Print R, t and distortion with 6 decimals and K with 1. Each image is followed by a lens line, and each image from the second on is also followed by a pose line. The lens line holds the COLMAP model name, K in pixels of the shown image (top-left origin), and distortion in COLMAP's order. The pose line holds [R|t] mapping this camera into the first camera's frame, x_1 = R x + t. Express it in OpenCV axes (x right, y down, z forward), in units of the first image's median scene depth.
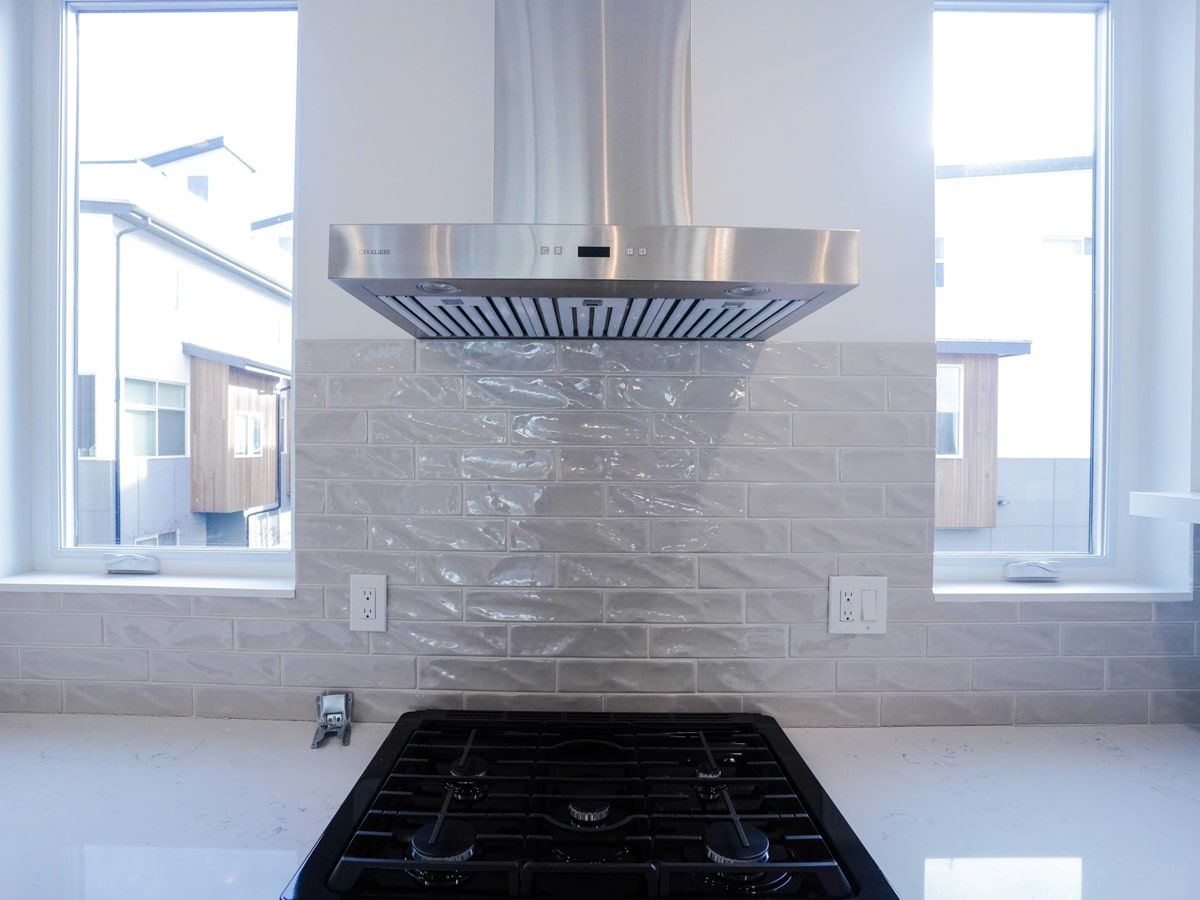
lens RADIAL K [[657.9, 0, 579.0], [0, 657.9, 474.5], [0, 0, 1]] dist [-0.052560, 0.000554]
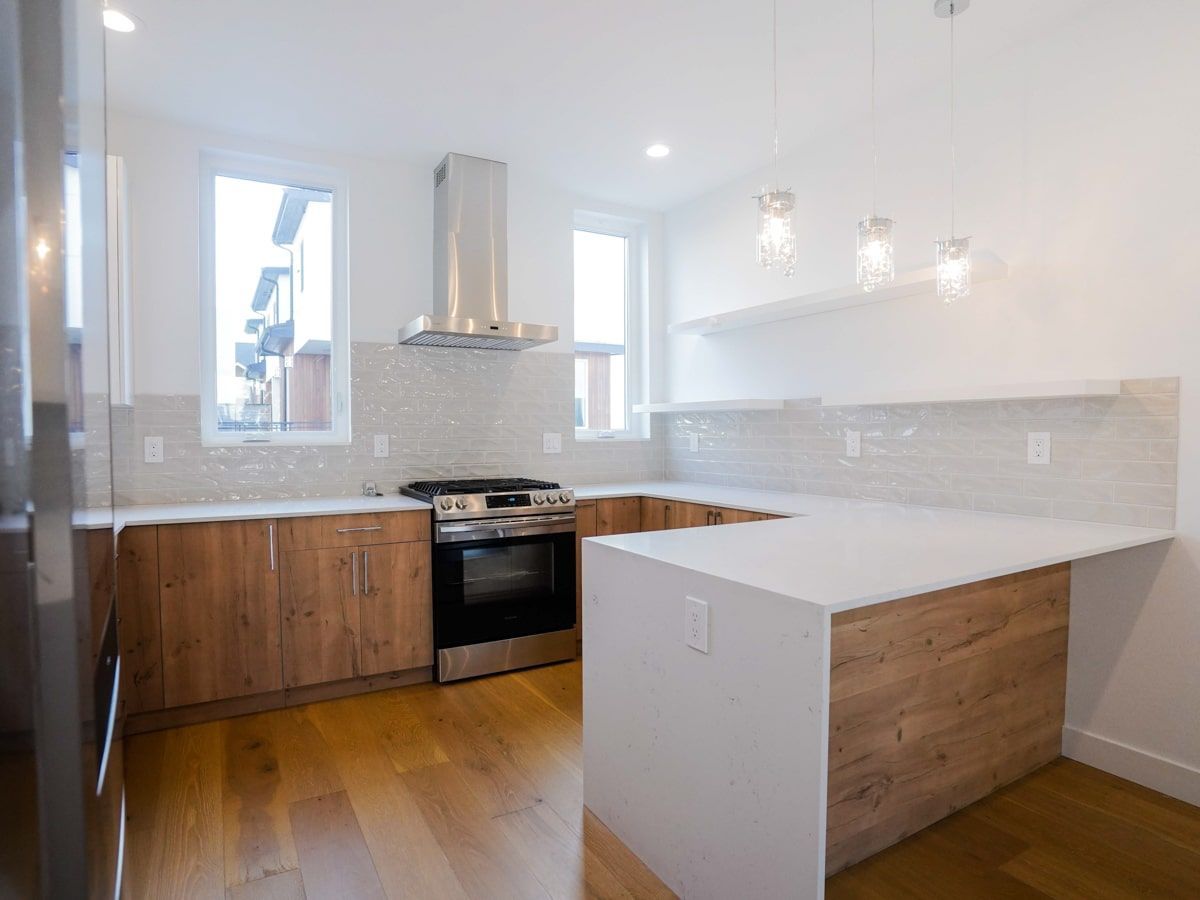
lens RADIAL K [[649.0, 0, 568.6], [0, 649.0, 450.4], [0, 0, 1]] dist [-0.075746, 0.038184]
pose [[0.880518, -0.026466, 0.473274, -0.677799], [0.032412, 0.999465, -0.004411, 0.191586], [-0.472904, 0.019223, 0.880904, -1.224989]]
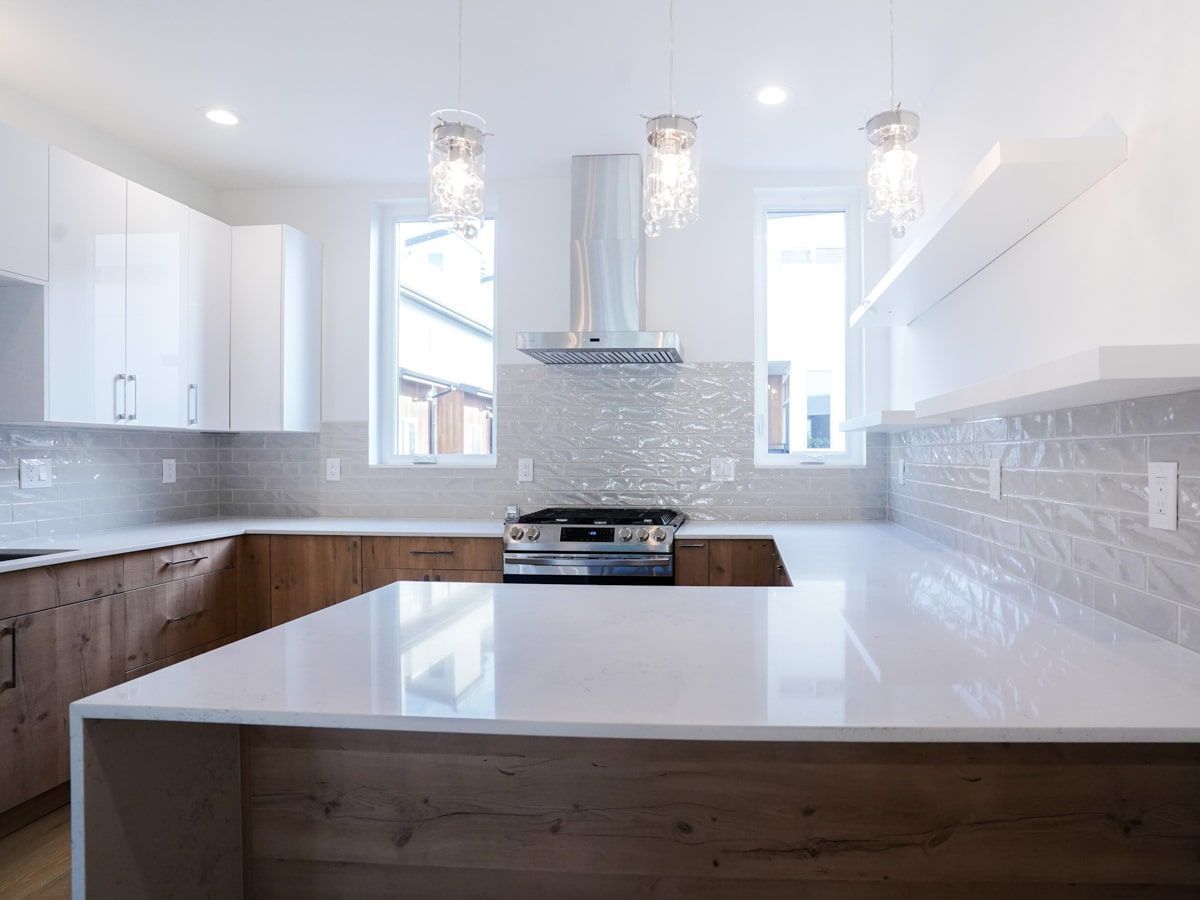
lens RADIAL K [[692.0, 0, 689.3], [0, 692.0, 456.2], [0, 0, 1]] dist [-0.076004, 0.034393]
pose [[0.998335, -0.007990, -0.057133, 0.350092], [0.005654, 0.999146, -0.040940, 0.197088], [0.057412, 0.040549, 0.997527, -1.235628]]
